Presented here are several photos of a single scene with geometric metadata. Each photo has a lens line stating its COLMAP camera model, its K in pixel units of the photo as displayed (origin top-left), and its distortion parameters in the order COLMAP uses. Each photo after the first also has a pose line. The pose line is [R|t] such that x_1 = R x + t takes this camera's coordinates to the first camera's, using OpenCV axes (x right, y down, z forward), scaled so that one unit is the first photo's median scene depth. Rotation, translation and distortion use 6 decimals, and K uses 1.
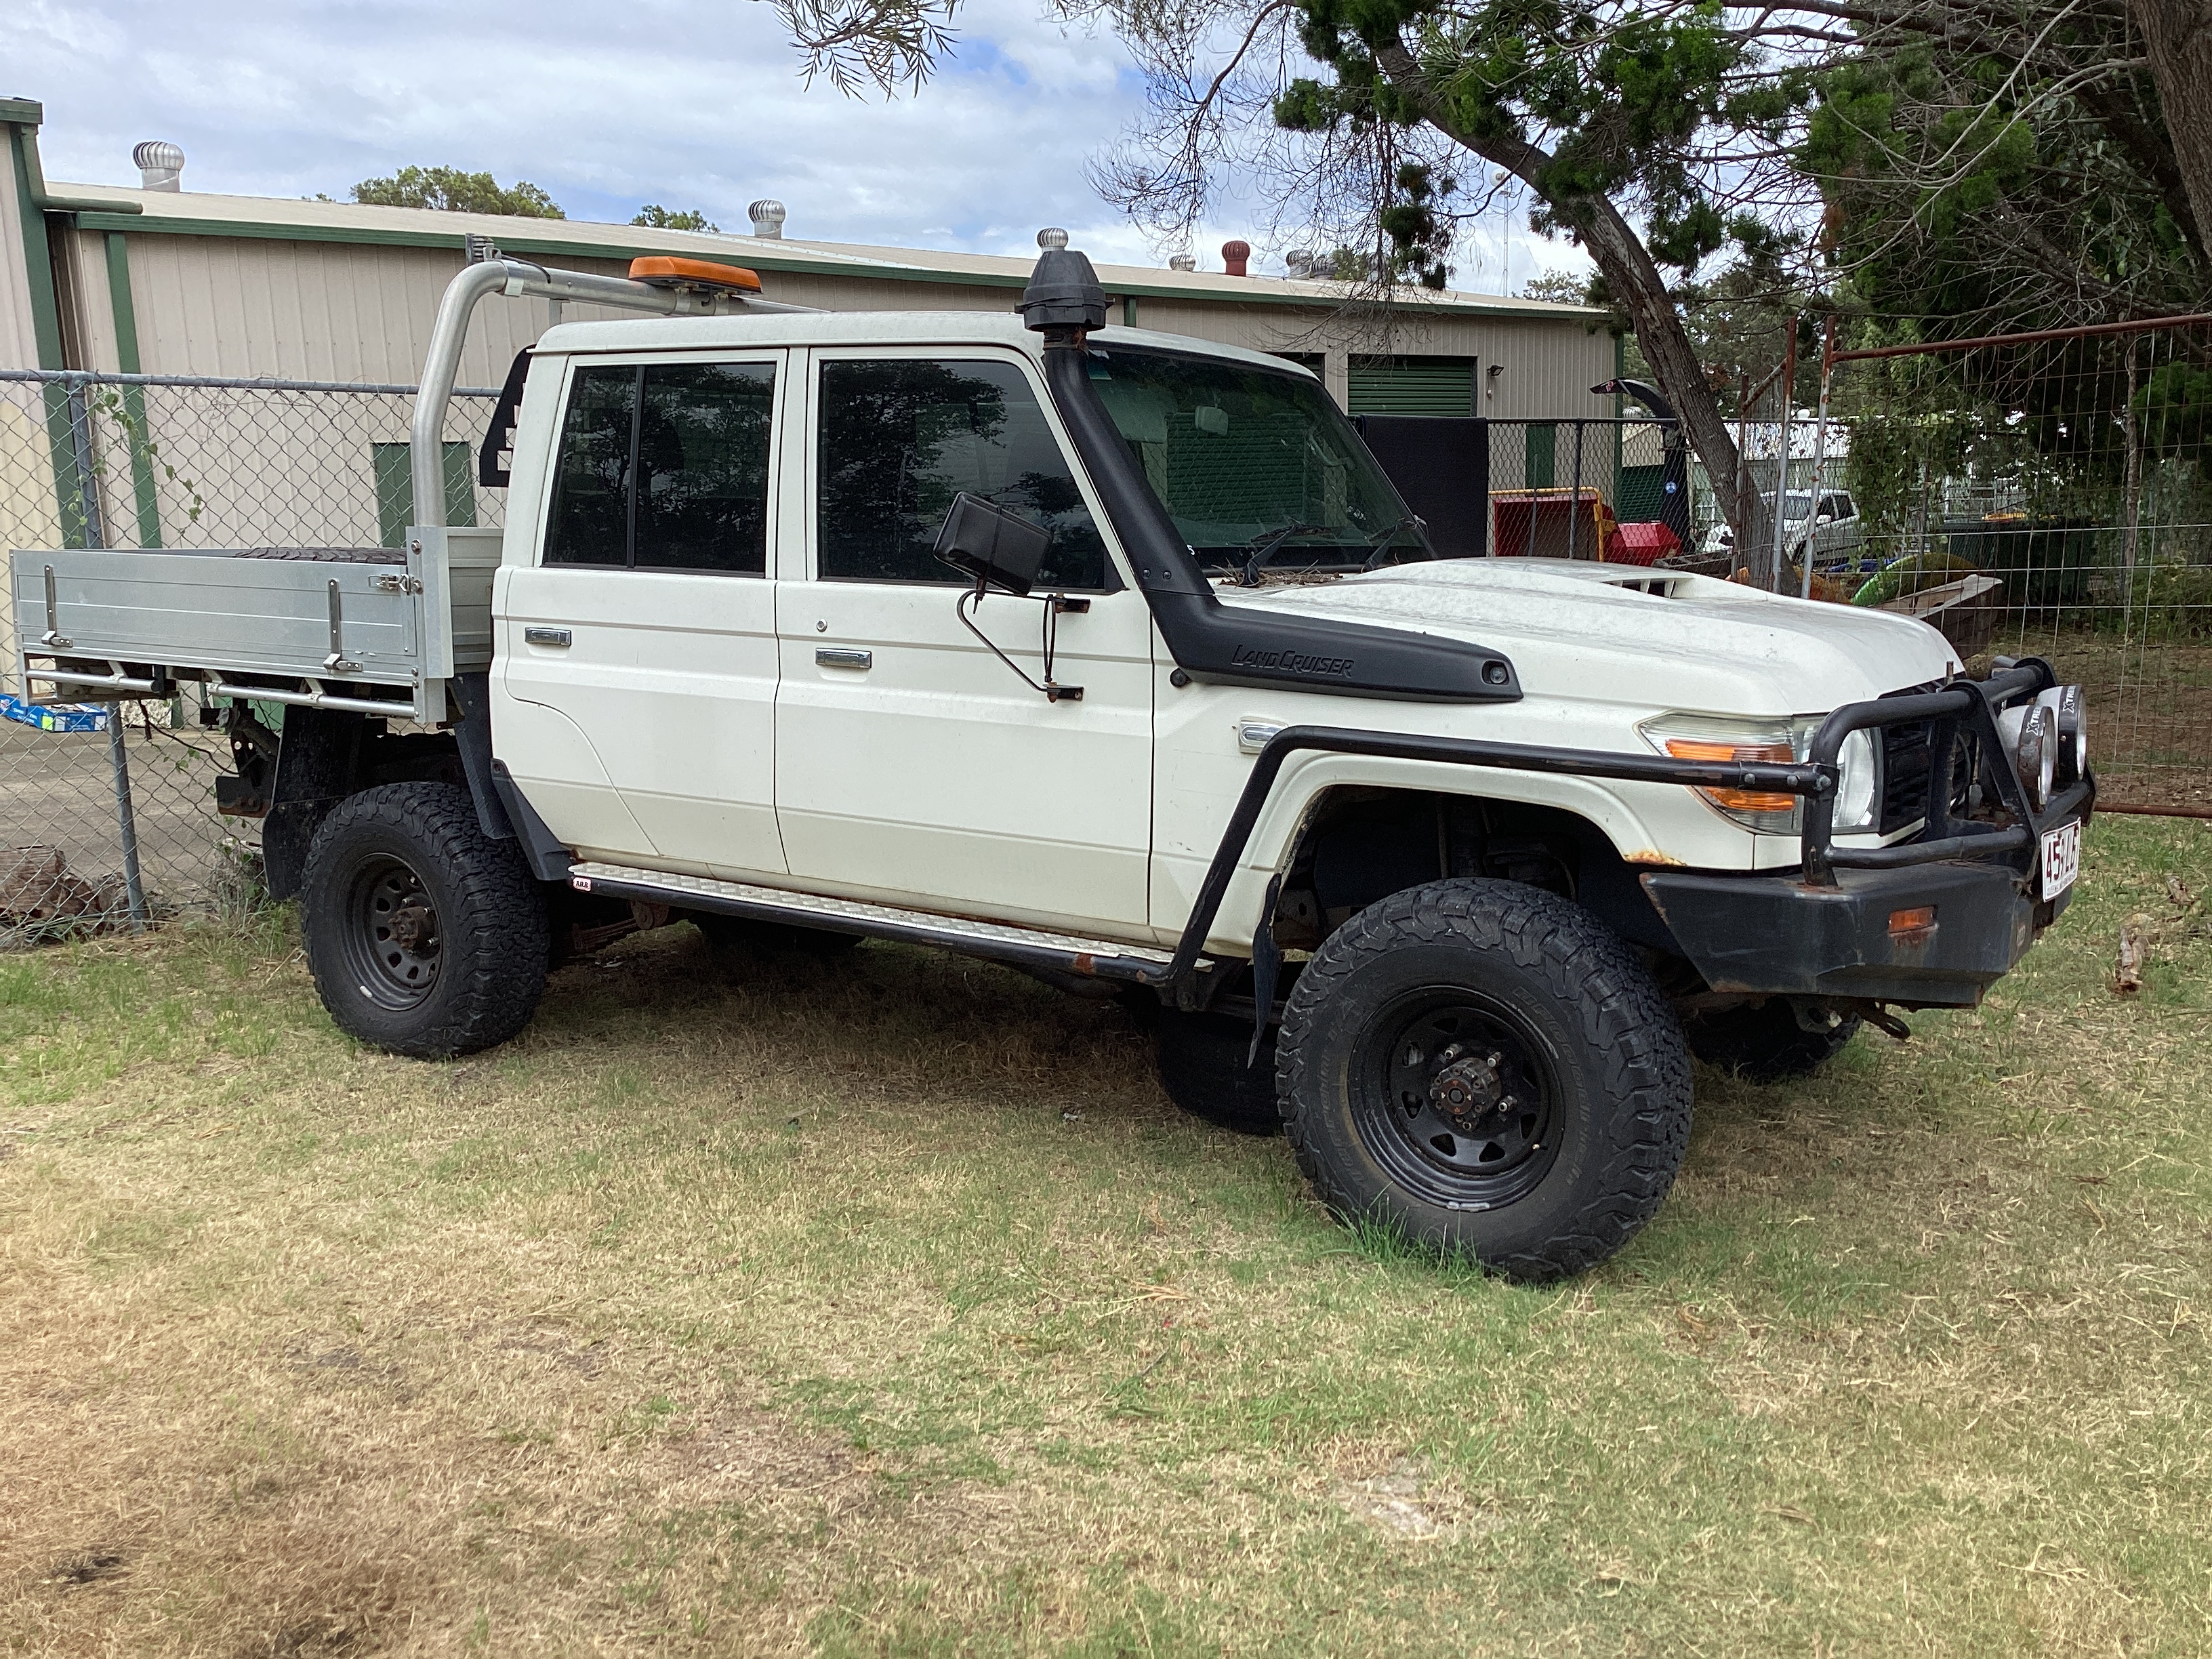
lens RADIAL K [[1999.9, 0, 1068.9], [0, 1999.9, 850.3], [0, 0, 1]] dist [0.035458, 0.000000]
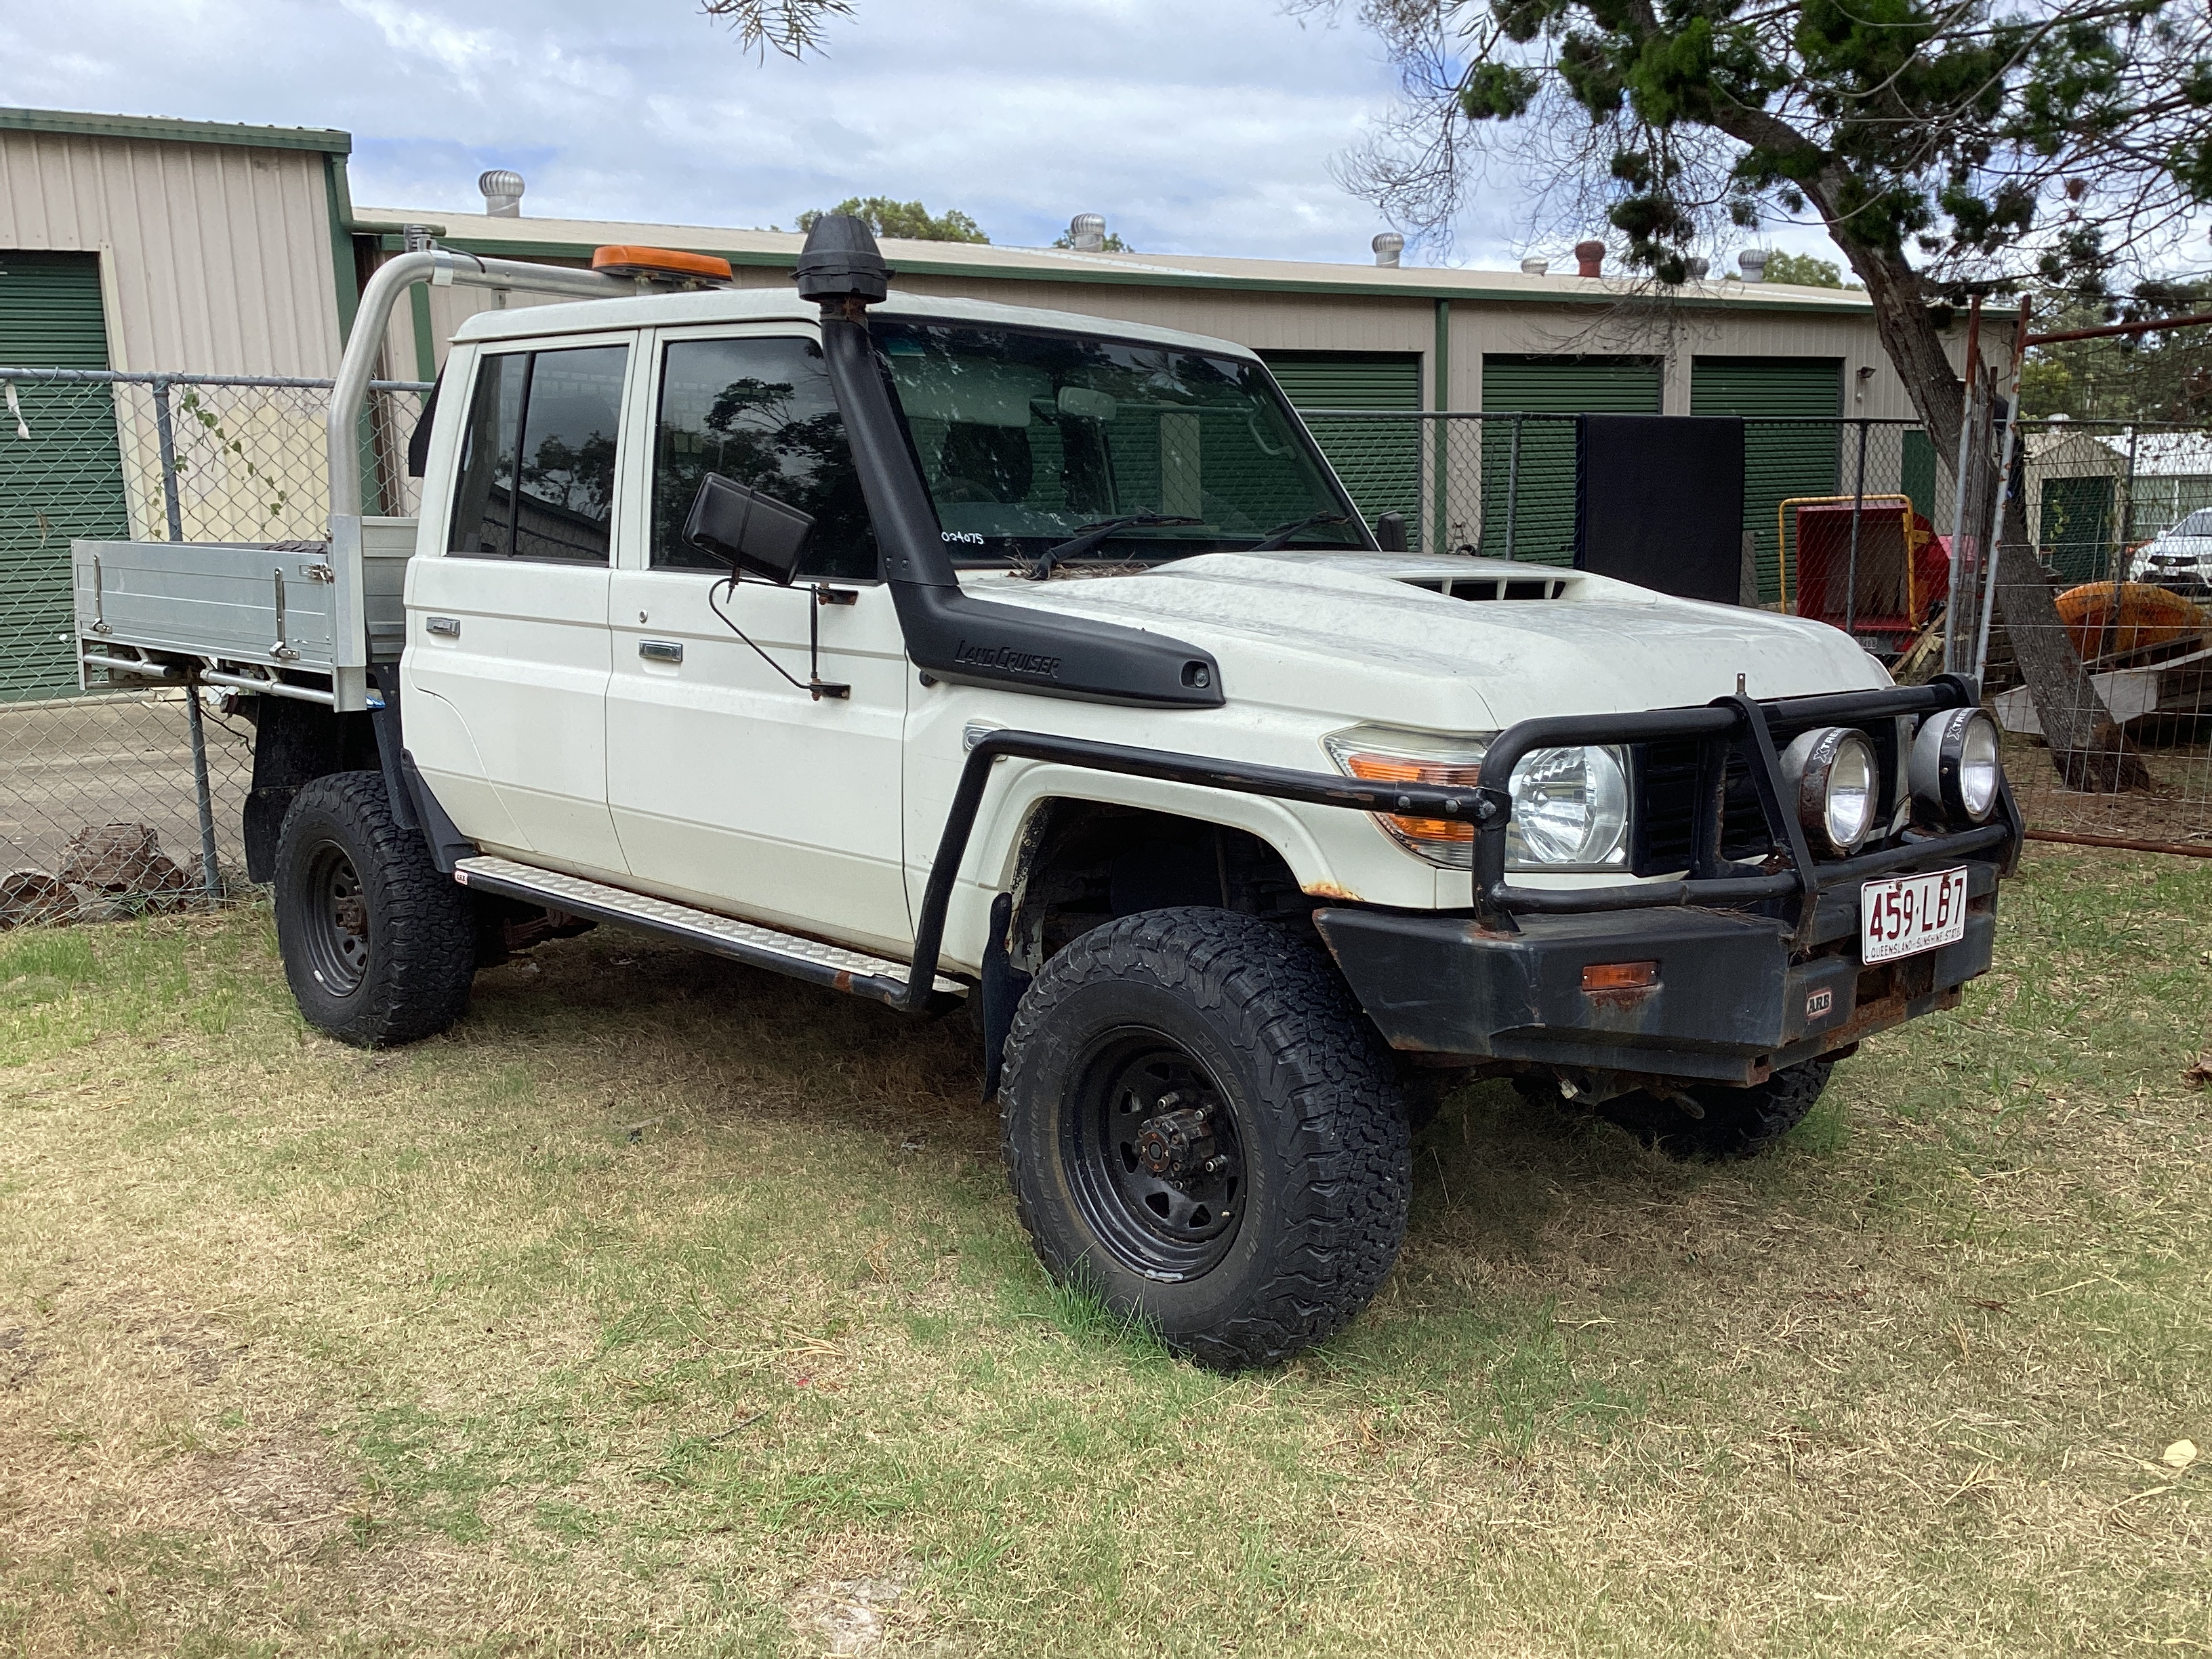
lens RADIAL K [[1999.9, 0, 1103.9], [0, 1999.9, 844.6], [0, 0, 1]] dist [0.035458, 0.000000]
pose [[0.978866, 0.036535, -0.201213, 0.298073], [-0.038844, 0.999217, -0.007539, -0.004661], [0.200780, 0.015196, 0.979519, 0.107589]]
